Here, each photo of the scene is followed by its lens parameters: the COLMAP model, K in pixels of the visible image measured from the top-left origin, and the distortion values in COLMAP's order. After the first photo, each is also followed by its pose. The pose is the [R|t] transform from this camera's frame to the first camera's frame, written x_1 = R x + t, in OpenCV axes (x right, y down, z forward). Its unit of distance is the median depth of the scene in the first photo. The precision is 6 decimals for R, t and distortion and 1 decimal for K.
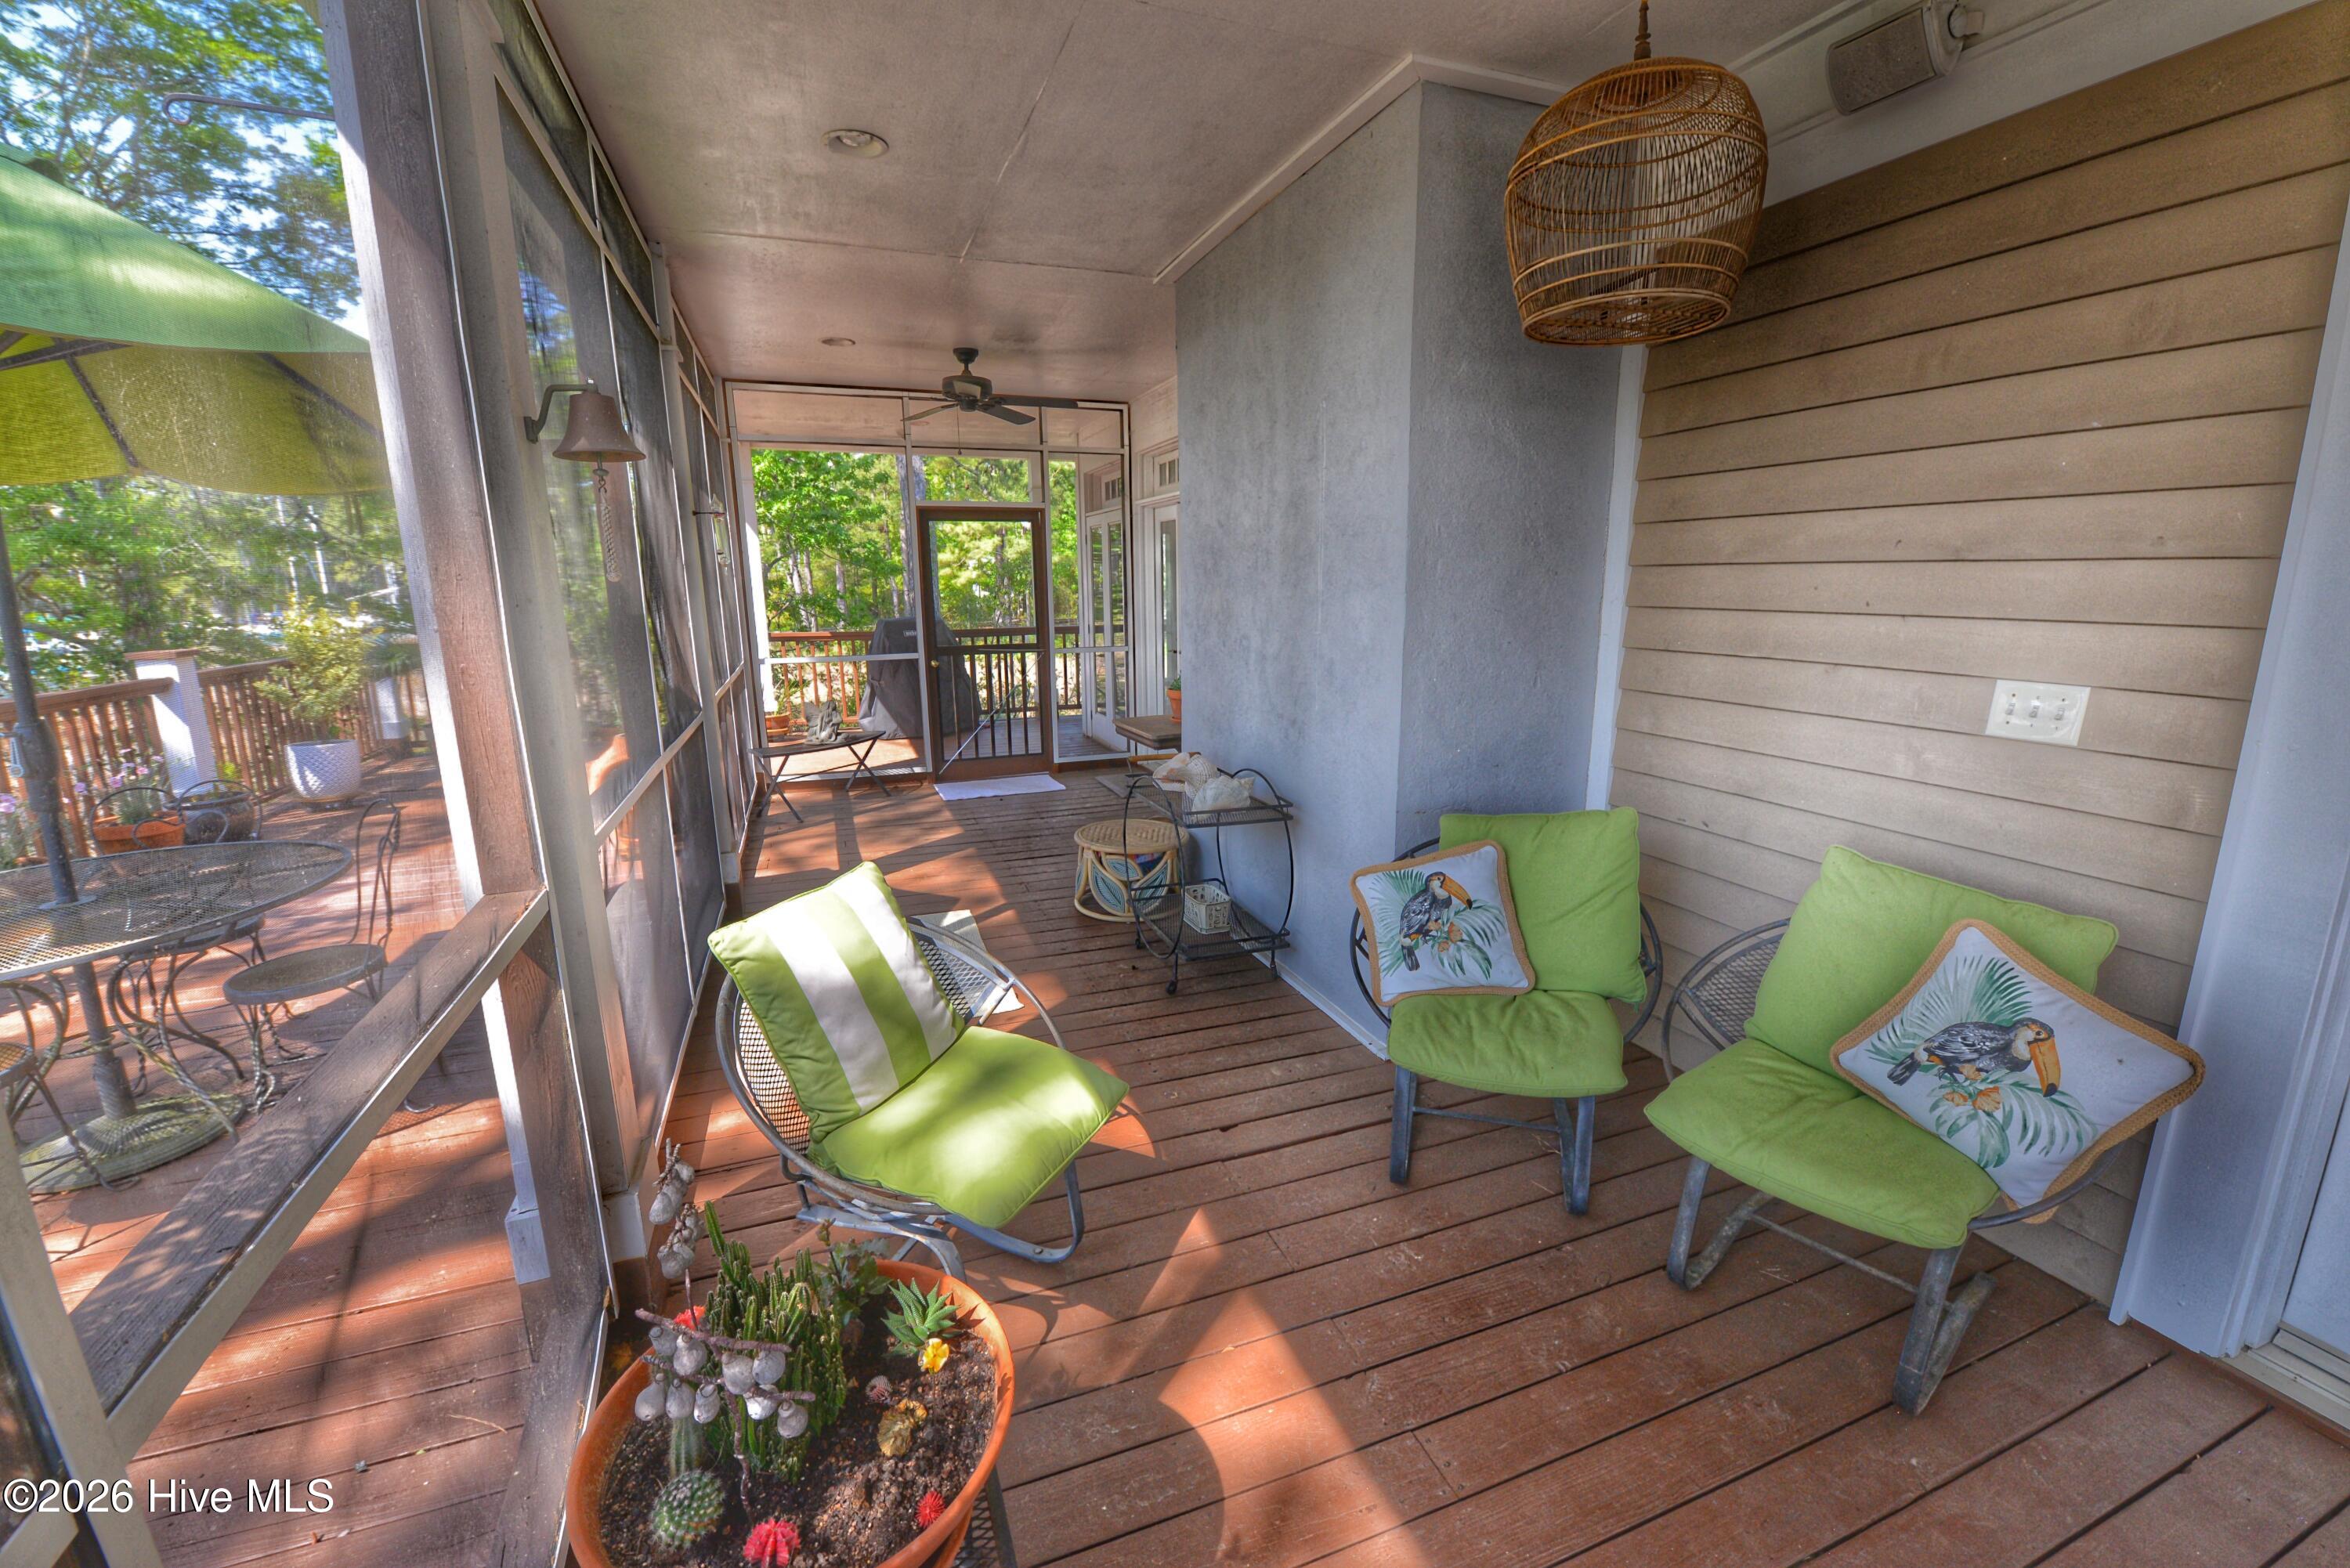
lens RADIAL K [[960.0, 0, 1181.0], [0, 960.0, 782.5], [0, 0, 1]] dist [-0.010489, -0.002690]
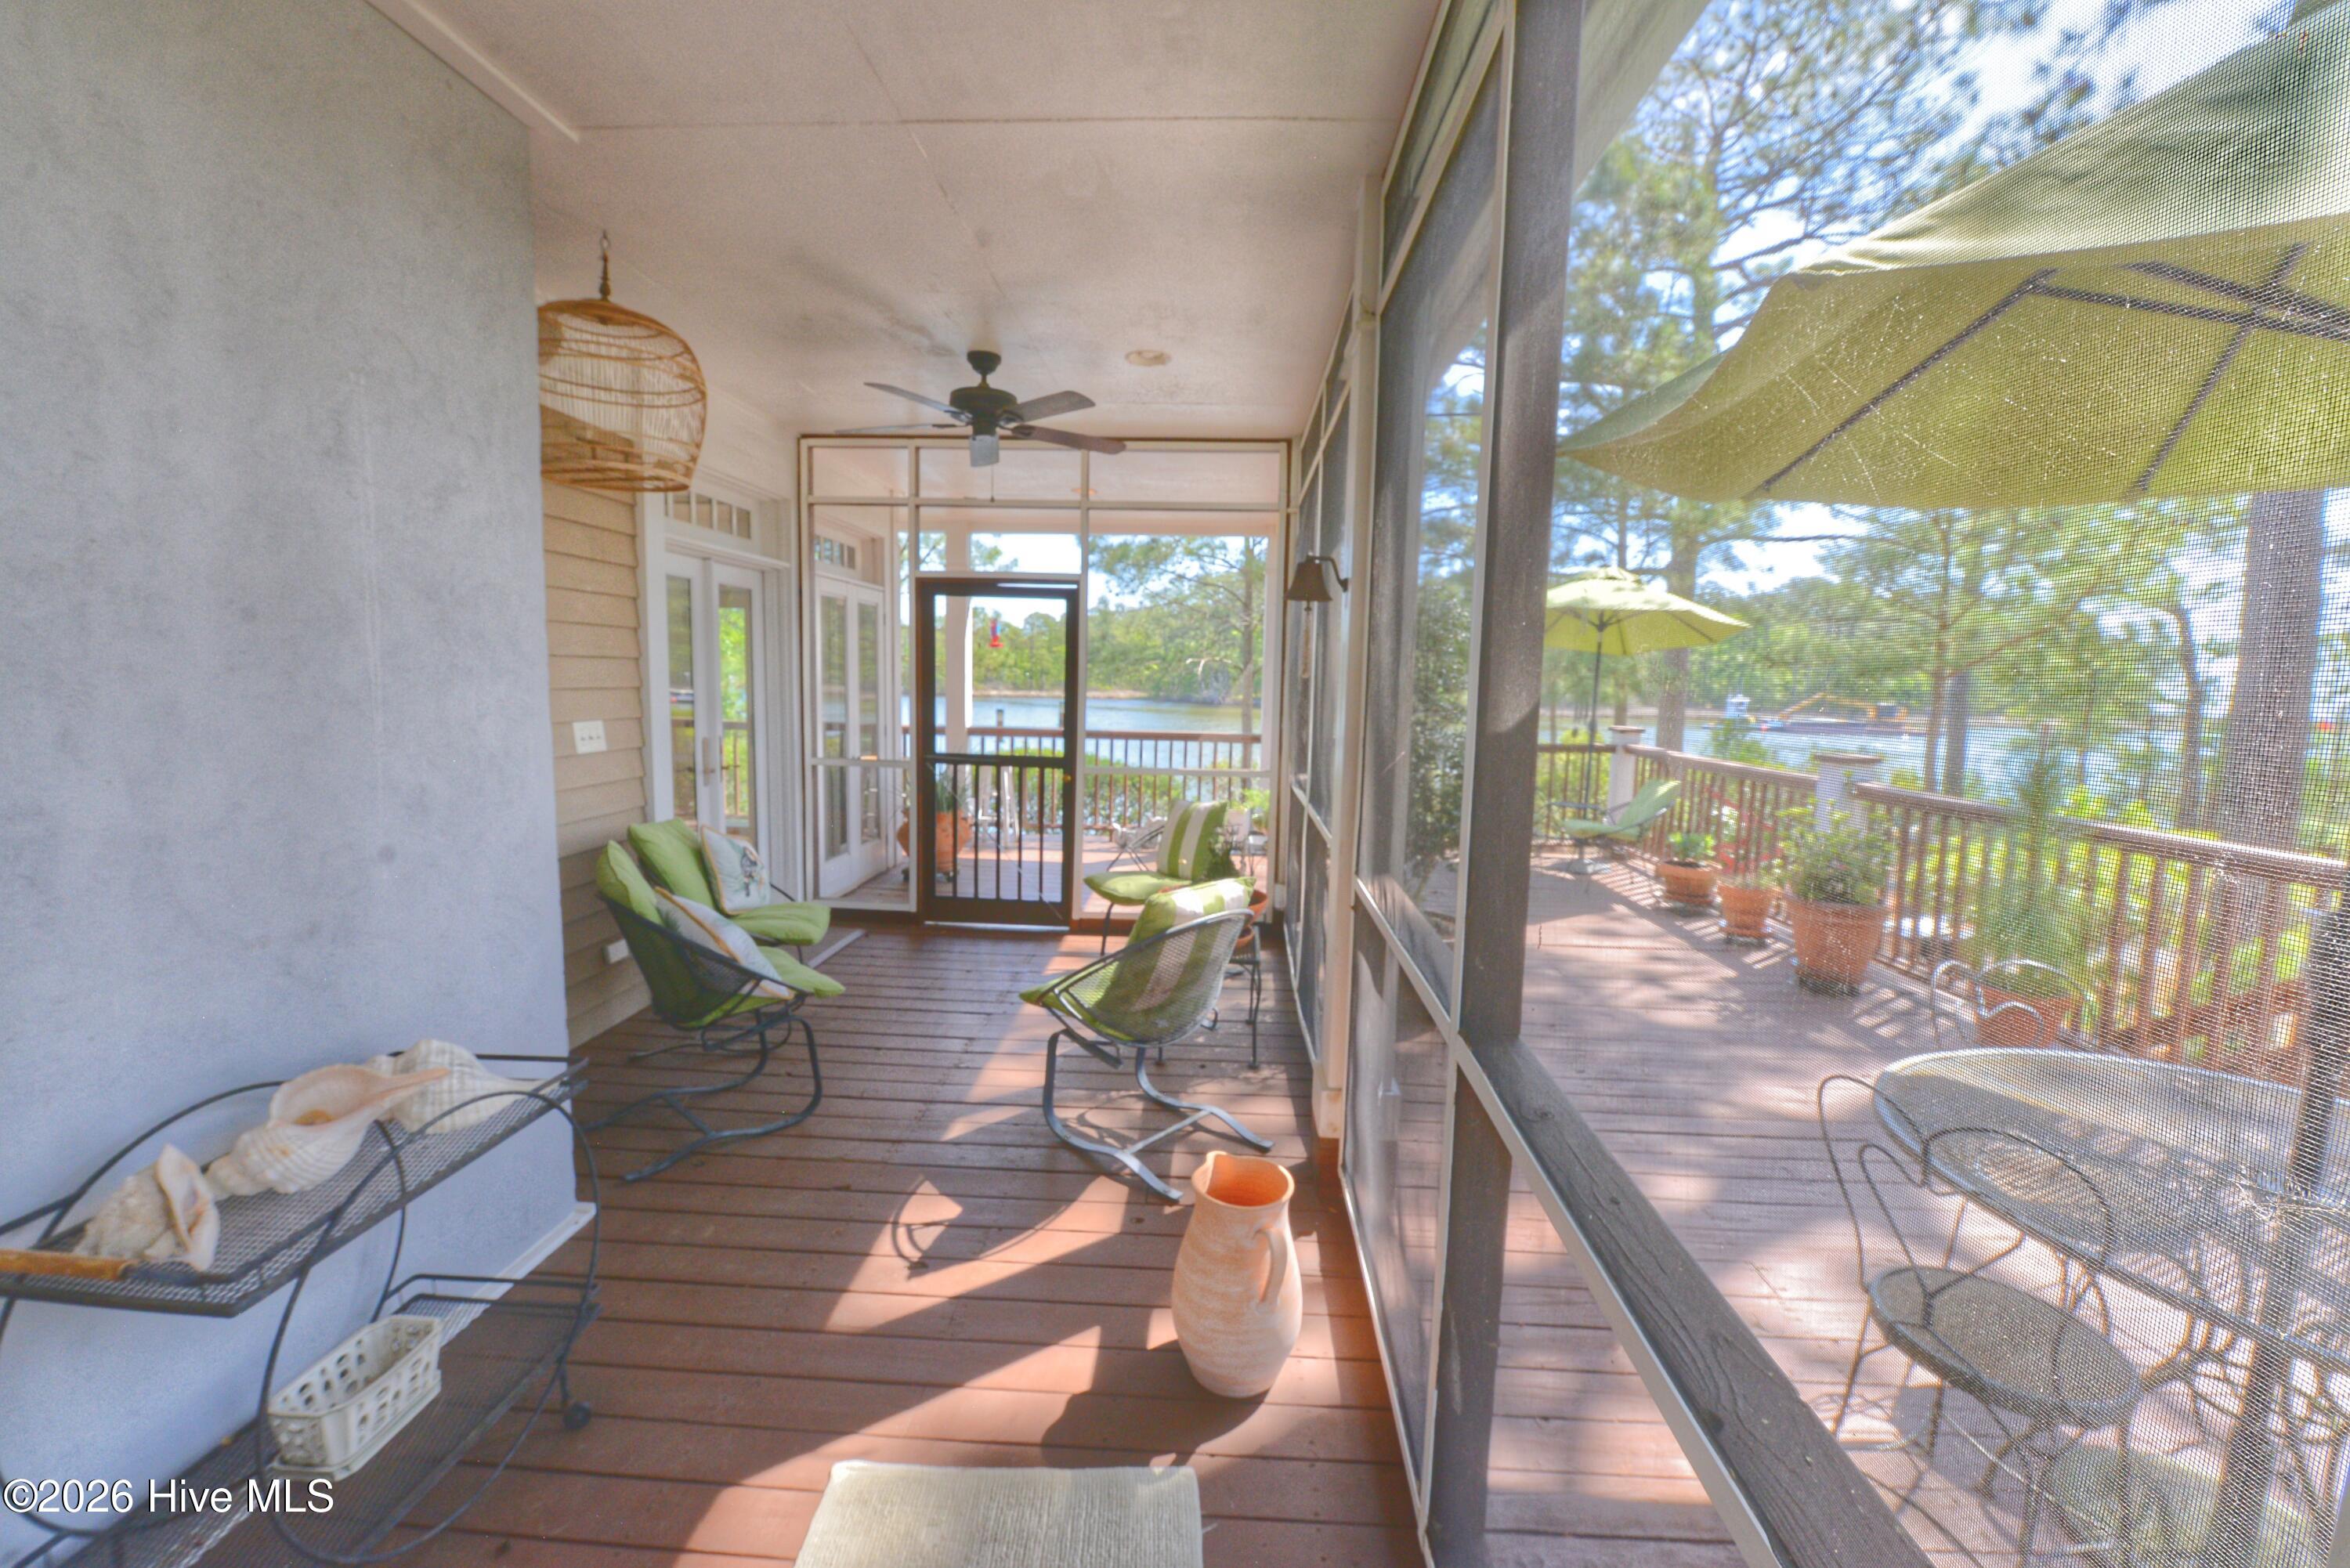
lens RADIAL K [[960.0, 0, 1181.0], [0, 960.0, 782.5], [0, 0, 1]] dist [-0.010489, -0.002690]
pose [[-0.916321, -0.055087, 0.396637, -0.605773], [0.070351, 0.952942, 0.294876, -0.304846], [-0.394216, 0.298104, -0.869326, 1.457319]]
